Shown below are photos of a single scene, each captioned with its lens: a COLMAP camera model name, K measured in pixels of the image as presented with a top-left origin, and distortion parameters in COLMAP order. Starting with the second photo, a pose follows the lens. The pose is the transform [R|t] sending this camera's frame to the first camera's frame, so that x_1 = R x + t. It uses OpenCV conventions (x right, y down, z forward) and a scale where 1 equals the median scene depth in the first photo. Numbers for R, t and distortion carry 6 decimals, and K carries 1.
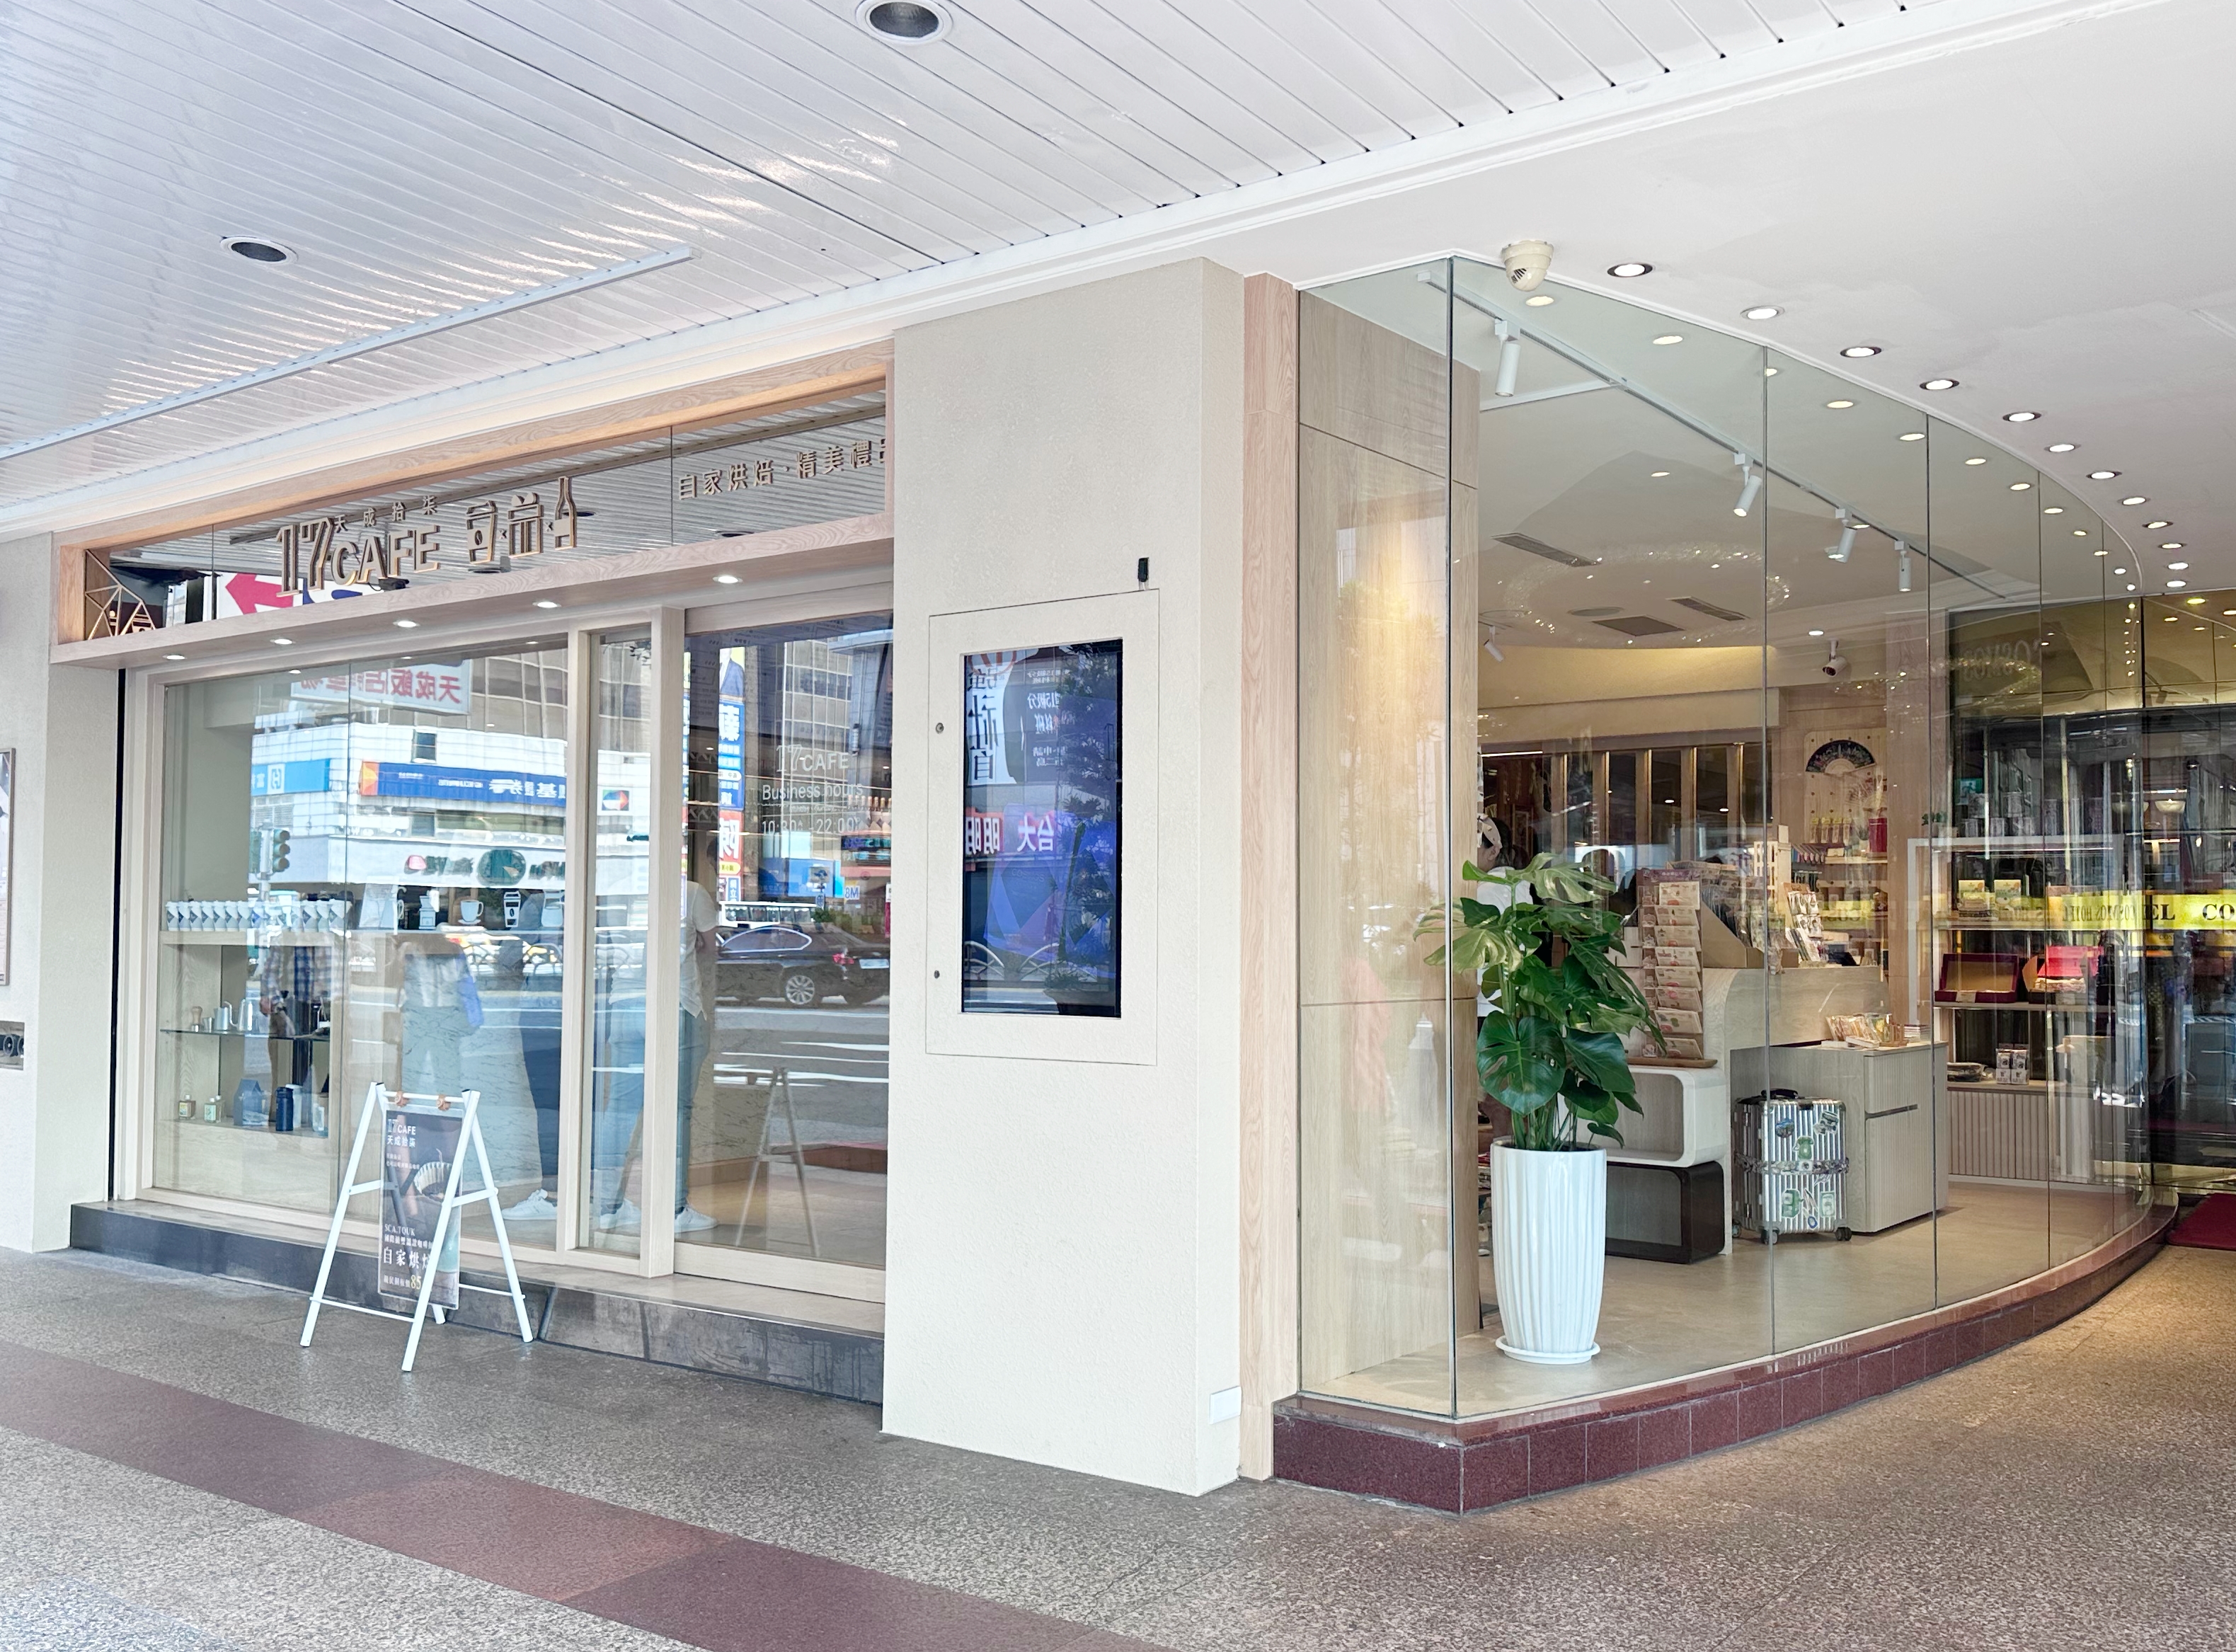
lens RADIAL K [[2103.4, 0, 1118.0], [0, 2103.4, 826.0], [0, 0, 1]] dist [0.009927, 0.004359]
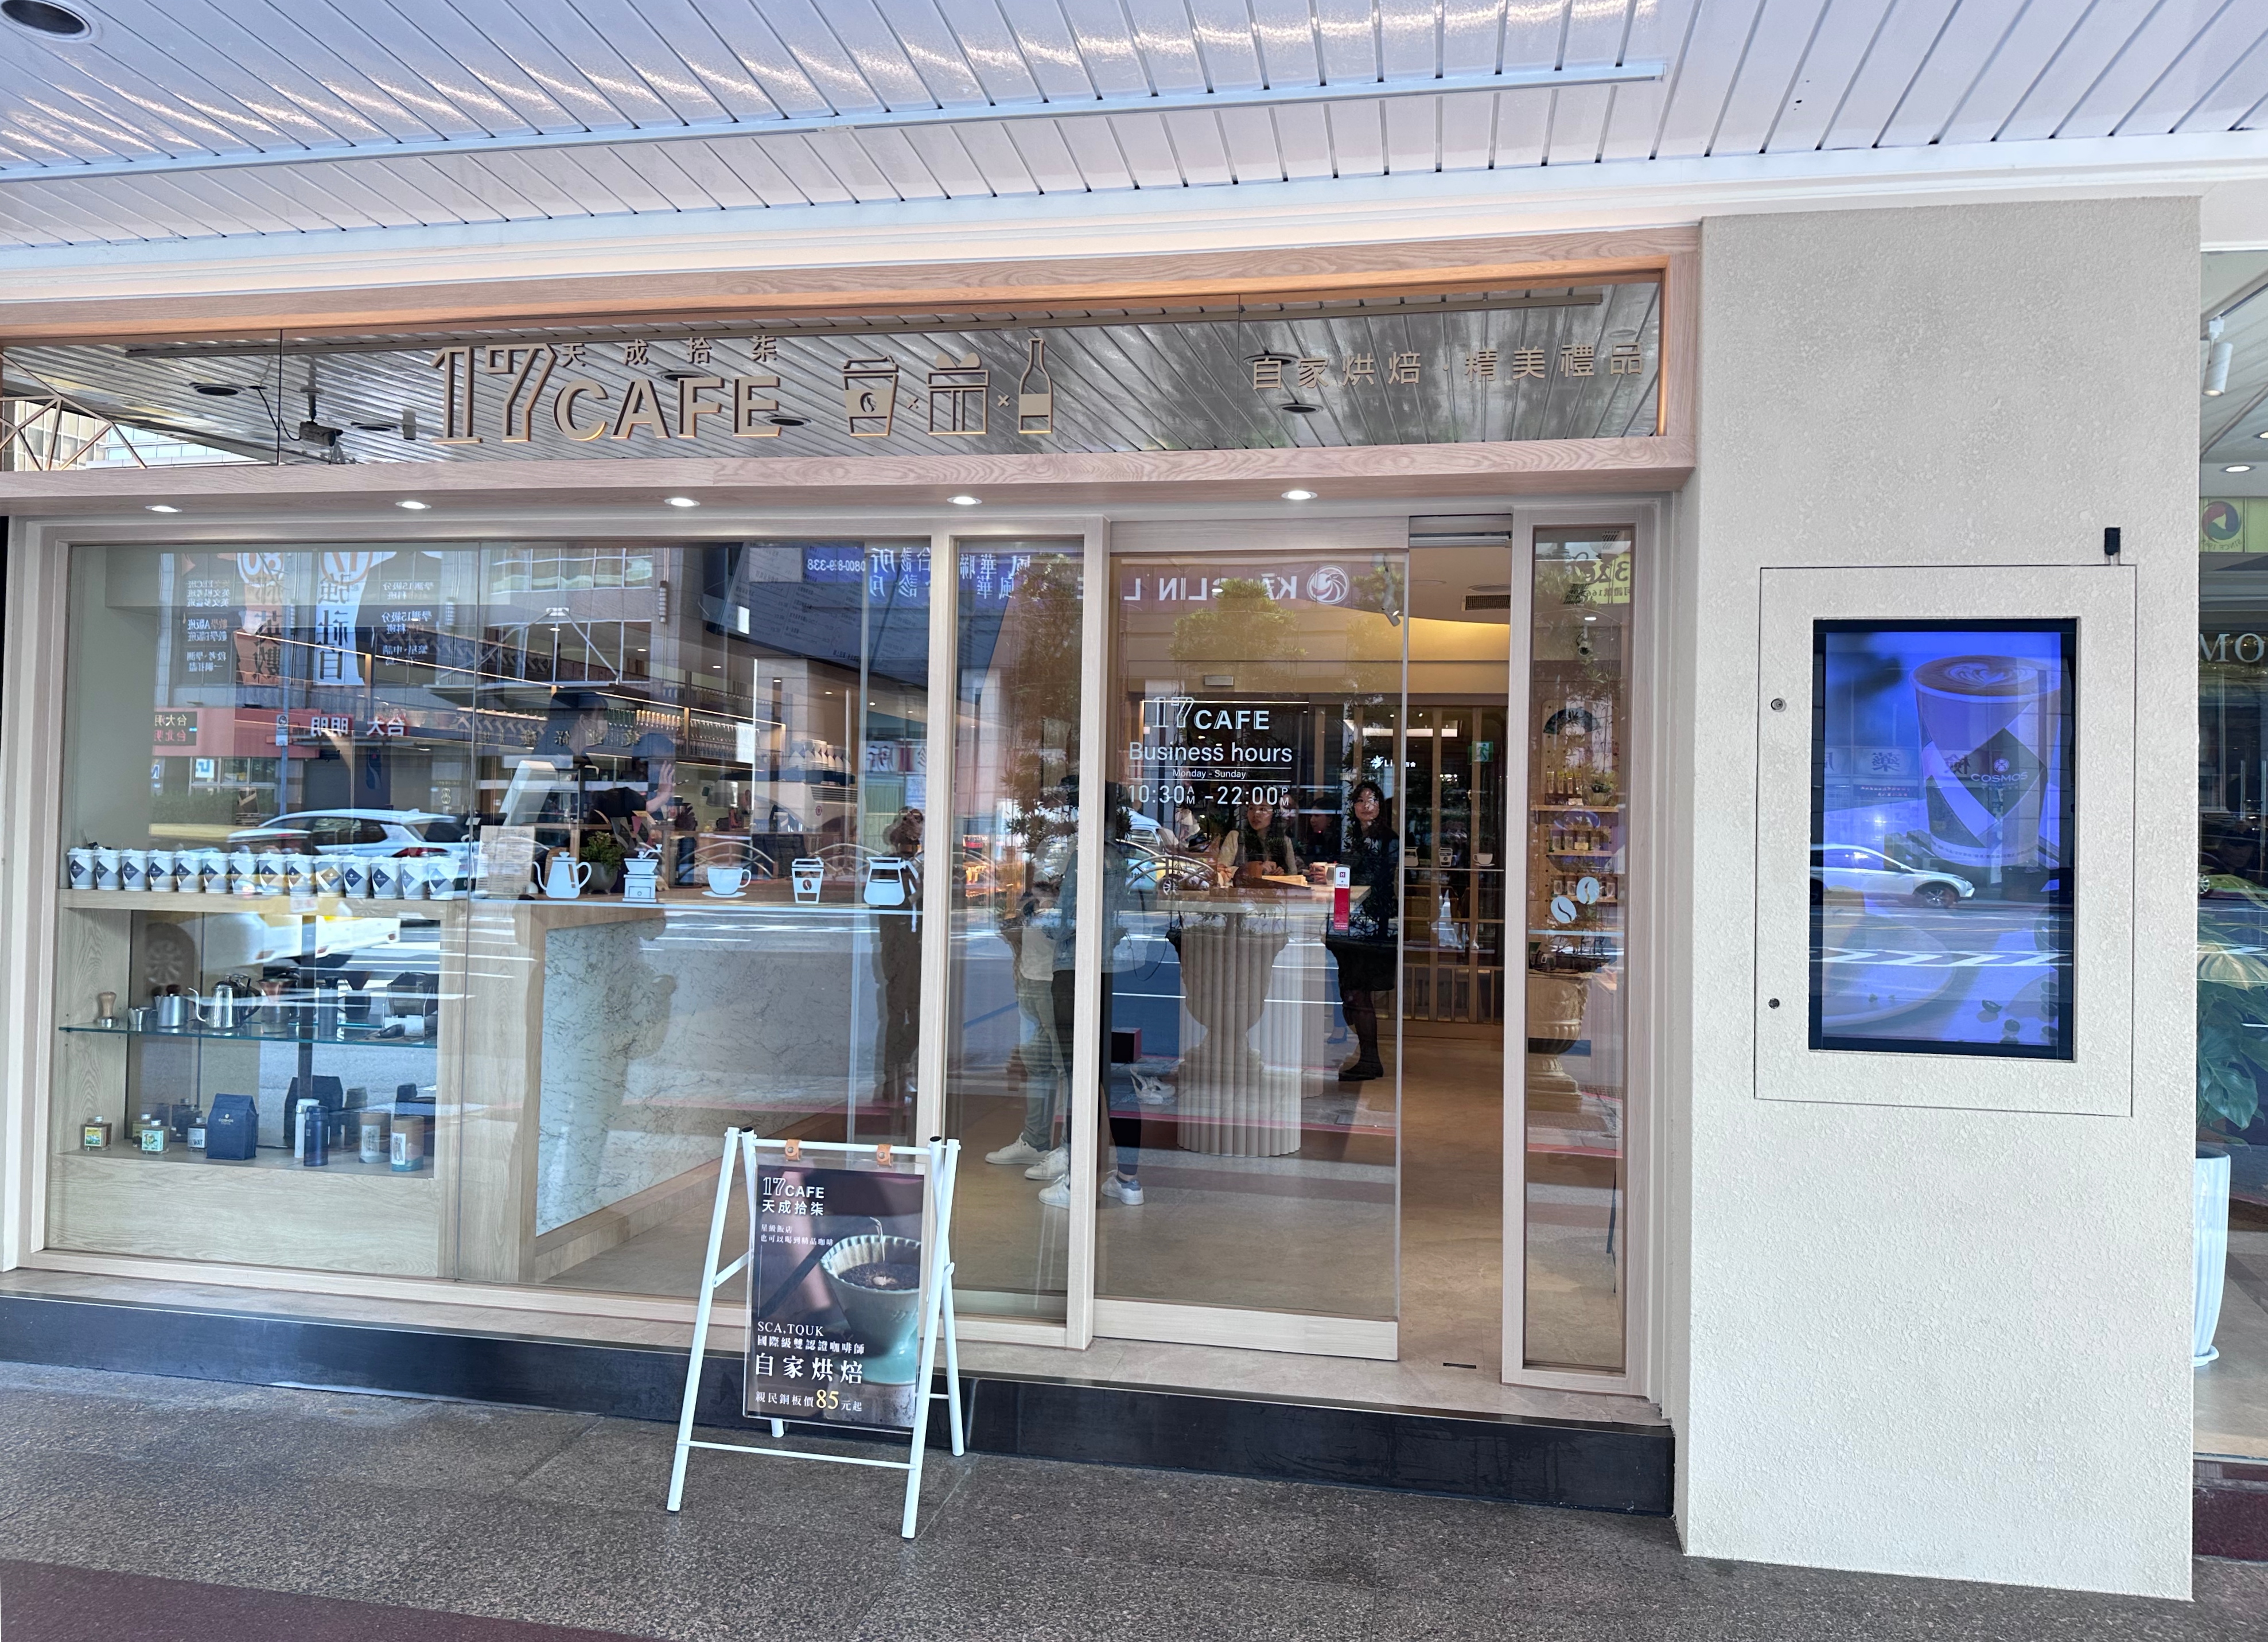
lens RADIAL K [[1618.6, 0, 1135.5], [0, 1618.6, 791.8], [0, 0, 1]] dist [-0.005678, -0.003503]
pose [[0.887019, 0.041508, 0.459864, -0.504666], [-0.046072, 0.998937, -0.001298, 0.001164], [-0.459429, -0.020036, 0.887988, 0.455845]]
